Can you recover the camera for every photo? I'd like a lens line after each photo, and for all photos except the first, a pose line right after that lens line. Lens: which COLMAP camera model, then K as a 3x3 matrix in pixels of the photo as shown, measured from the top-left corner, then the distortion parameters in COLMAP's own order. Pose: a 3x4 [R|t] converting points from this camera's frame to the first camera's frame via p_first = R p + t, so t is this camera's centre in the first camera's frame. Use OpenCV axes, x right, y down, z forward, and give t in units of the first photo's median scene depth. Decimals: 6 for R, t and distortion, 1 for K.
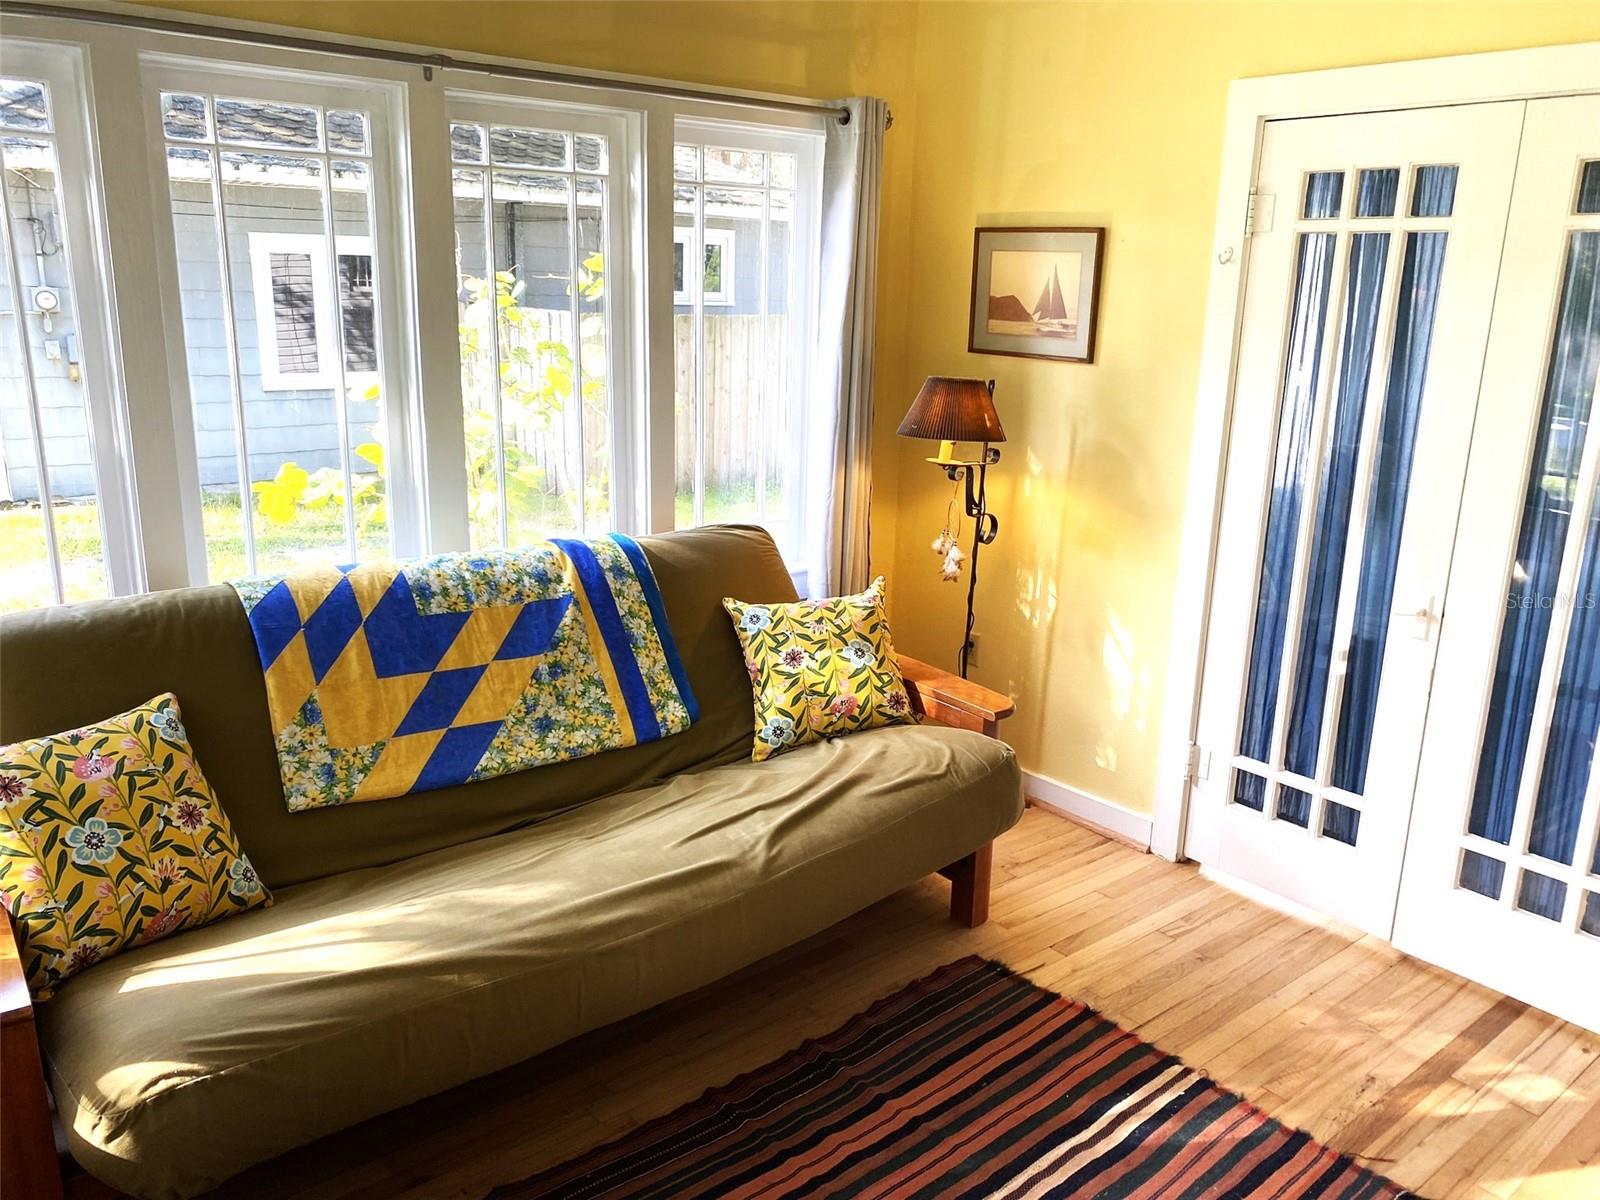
lens RADIAL K [[1217.0, 0, 817.1], [0, 1217.0, 606.1], [0, 0, 1]] dist [0.049414, -0.066252]
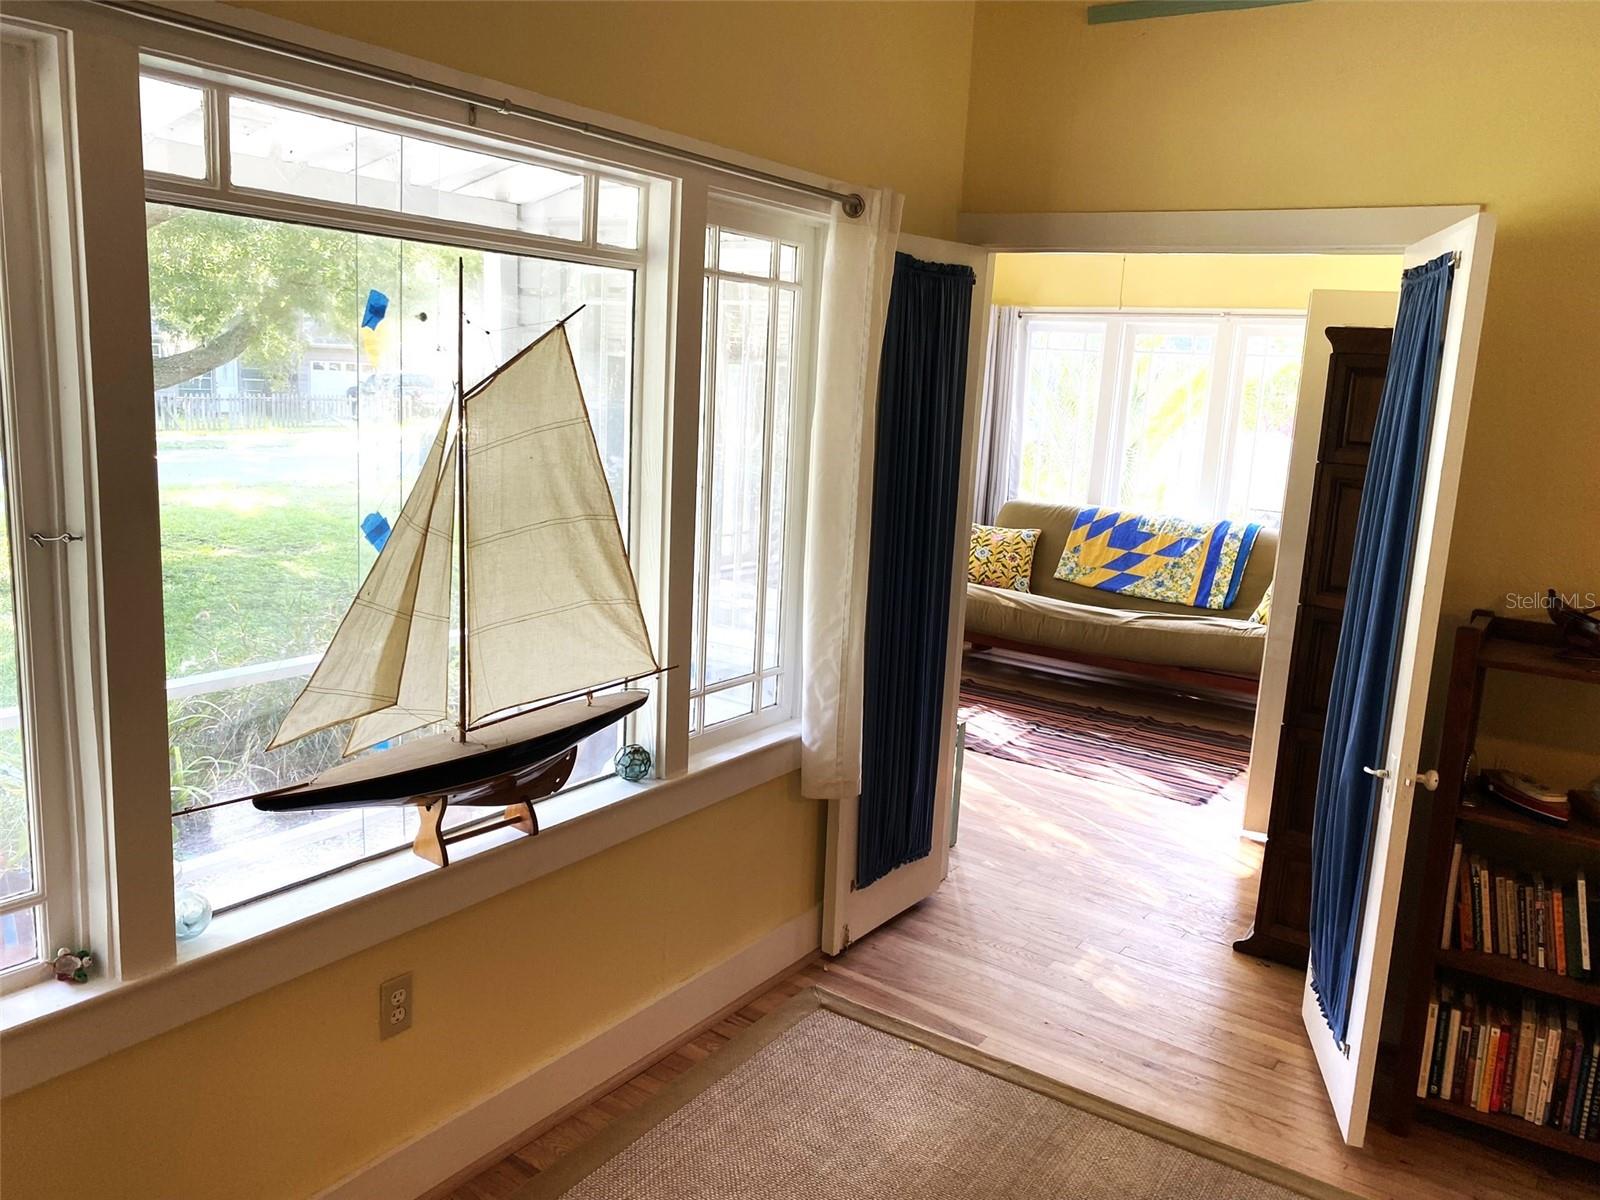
lens RADIAL K [[1217.0, 0, 790.9], [0, 1217.0, 595.0], [0, 0, 1]] dist [0.049414, -0.066252]
pose [[0.245937, 0.159380, -0.956093, 1.881914], [-0.291141, 0.952988, 0.083972, 0.127509], [0.924528, 0.257706, 0.280777, -0.317187]]
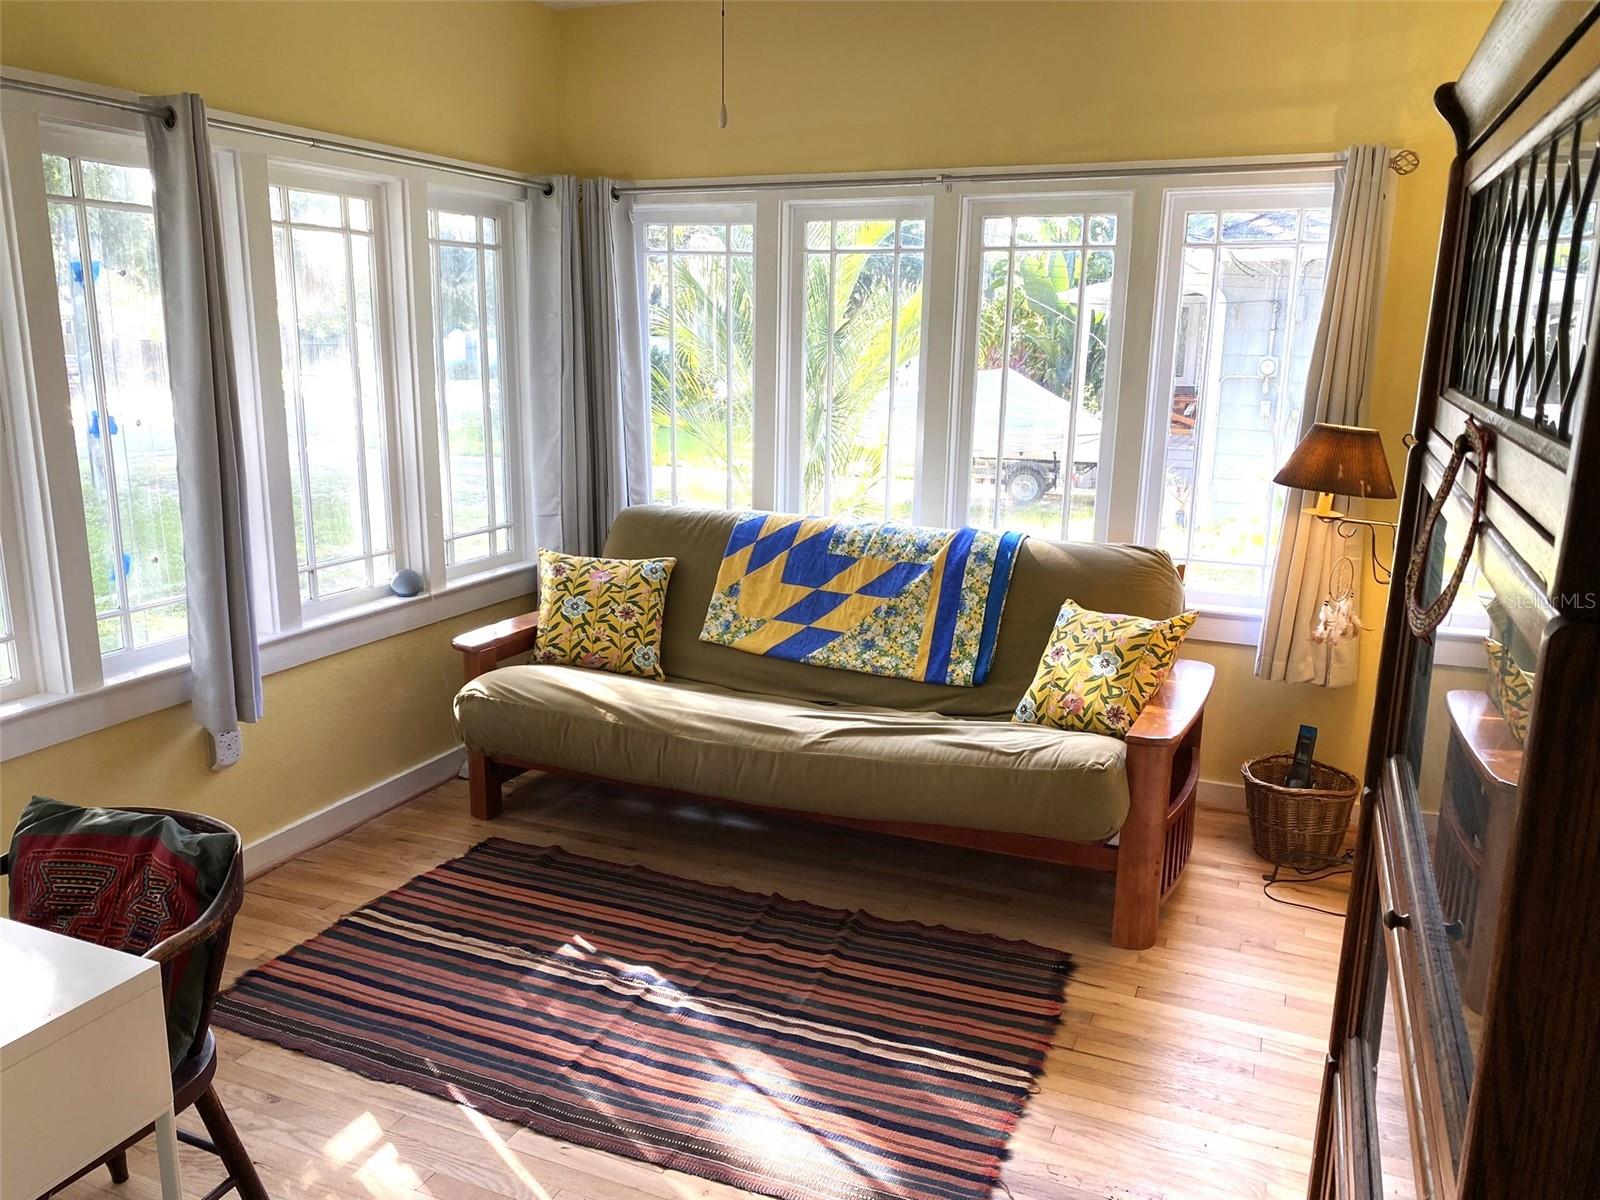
lens RADIAL K [[1217.0, 0, 801.1], [0, 1217.0, 613.9], [0, 0, 1]] dist [0.049414, -0.066252]
pose [[0.453057, 0.184649, -0.872149, 0.963285], [-0.232712, 0.968890, 0.084243, -0.037426], [0.860572, 0.164793, 0.481932, 0.259774]]
